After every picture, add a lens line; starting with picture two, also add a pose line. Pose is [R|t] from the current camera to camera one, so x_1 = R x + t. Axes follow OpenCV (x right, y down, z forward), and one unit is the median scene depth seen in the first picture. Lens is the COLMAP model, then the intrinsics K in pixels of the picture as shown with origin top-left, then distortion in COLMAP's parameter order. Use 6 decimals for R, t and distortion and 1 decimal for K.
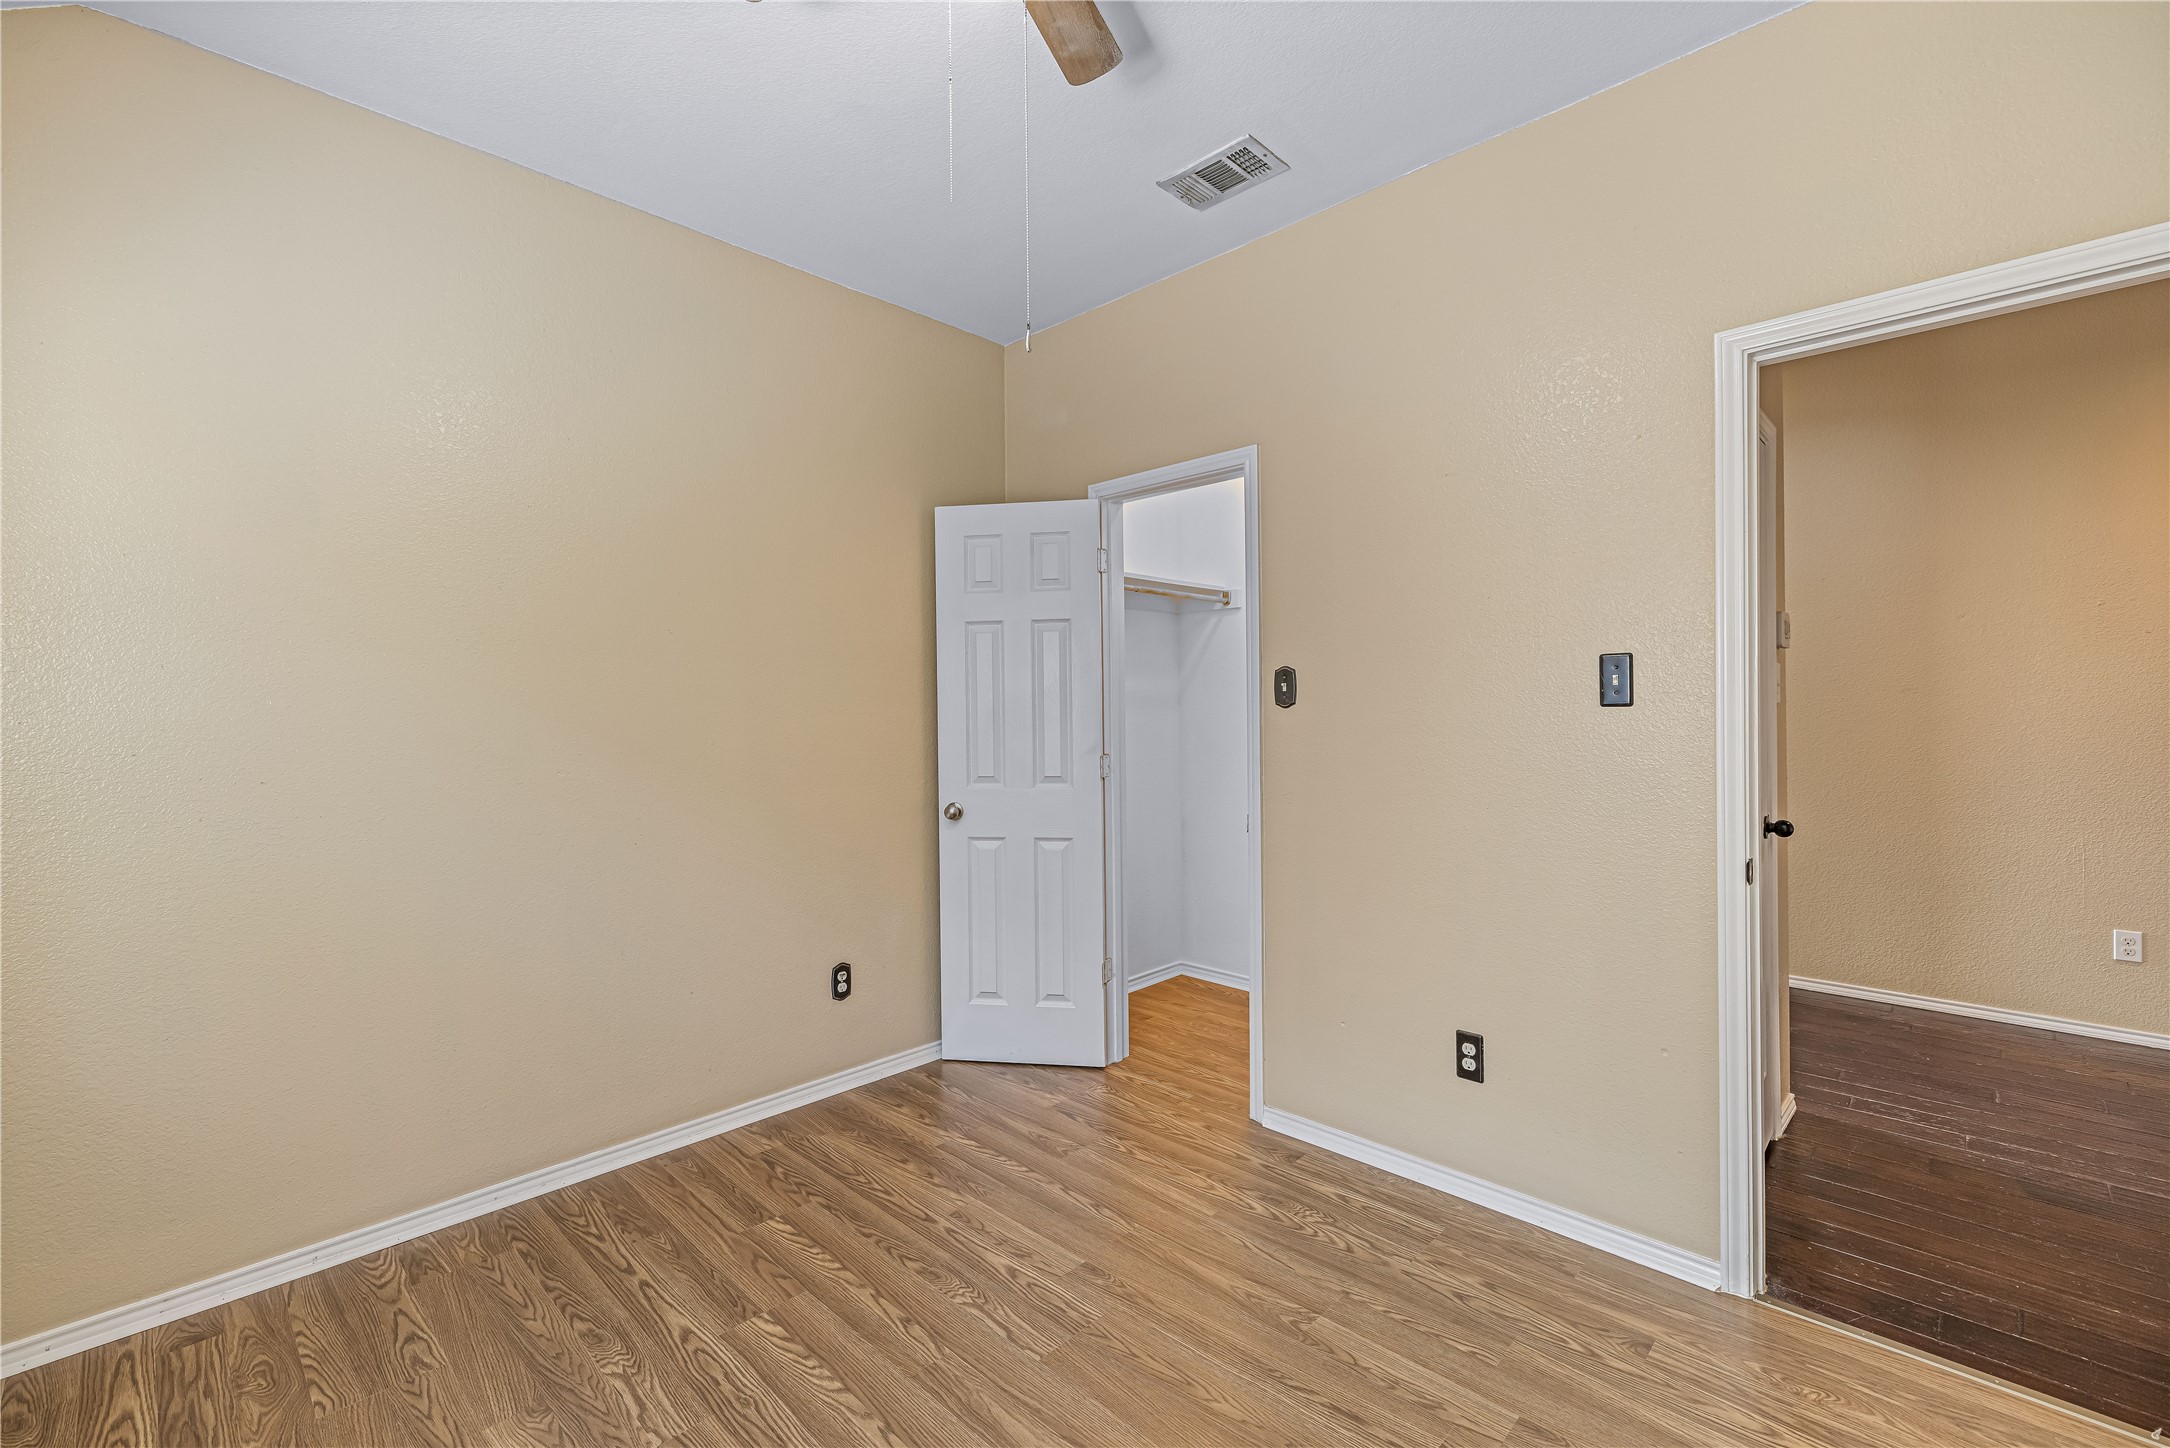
lens RADIAL K [[914.0, 0, 1075.2], [0, 914.0, 715.1], [0, 0, 1]] dist [0.002295, 0.000151]
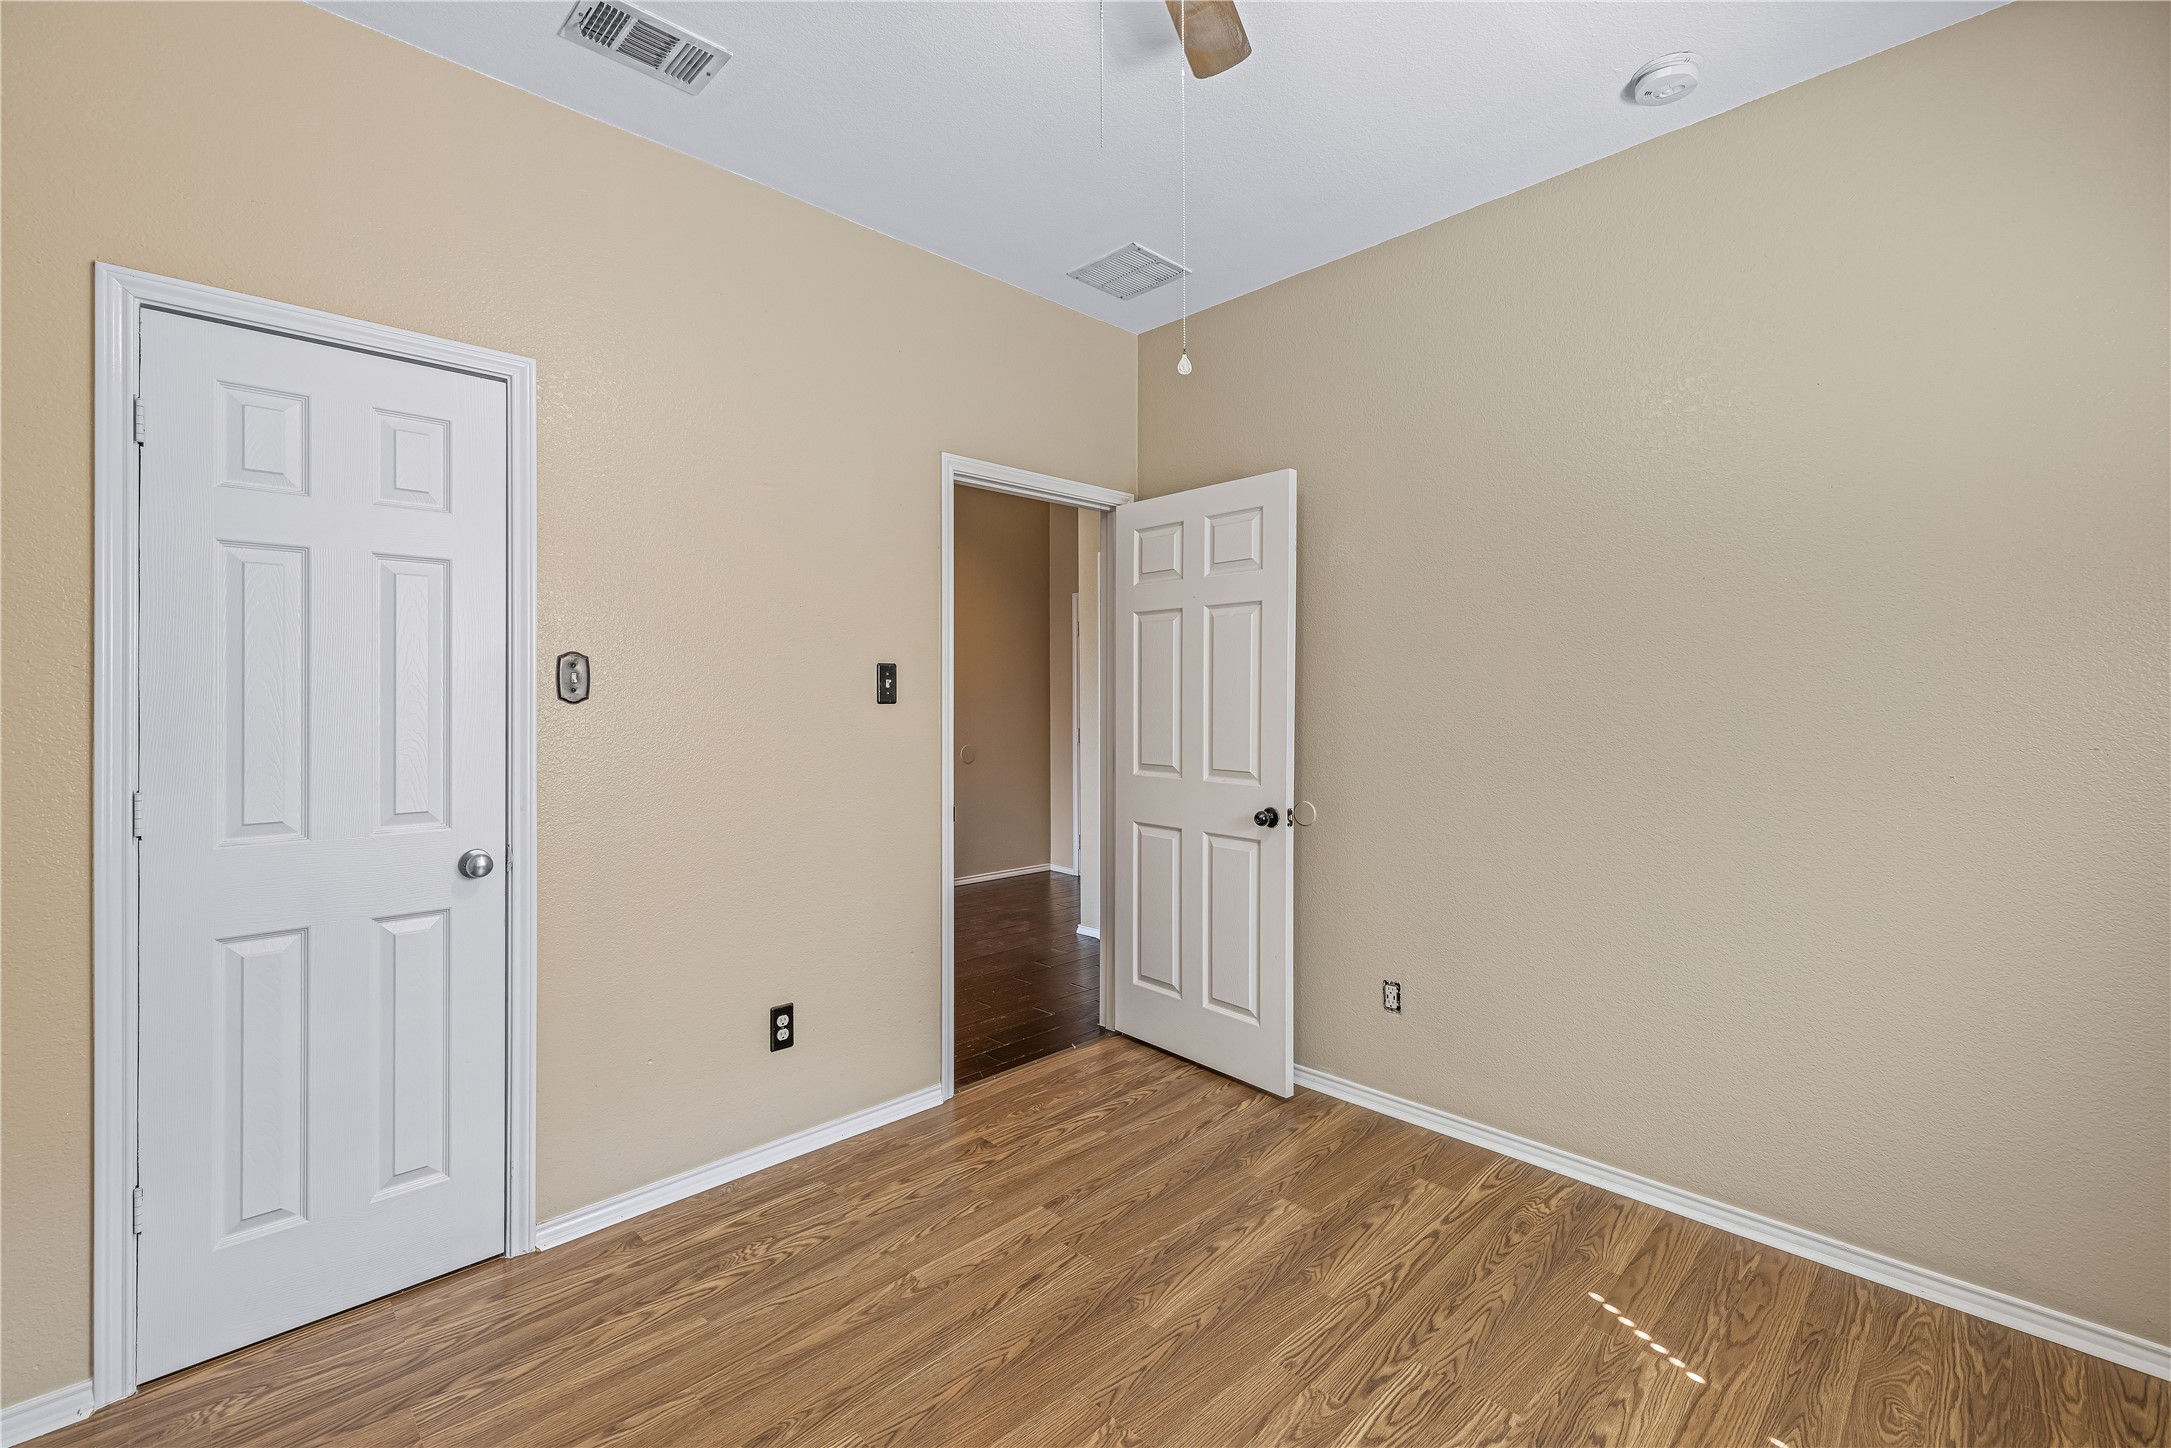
lens RADIAL K [[914.4, 0, 1071.8], [0, 914.4, 709.7], [0, 0, 1]] dist [0.002295, 0.000151]
pose [[0.037371, 0.001734, 0.999300, -0.699409], [0.007029, 0.999973, -0.001998, 0.003333], [-0.999277, 0.007099, 0.037358, 0.678683]]
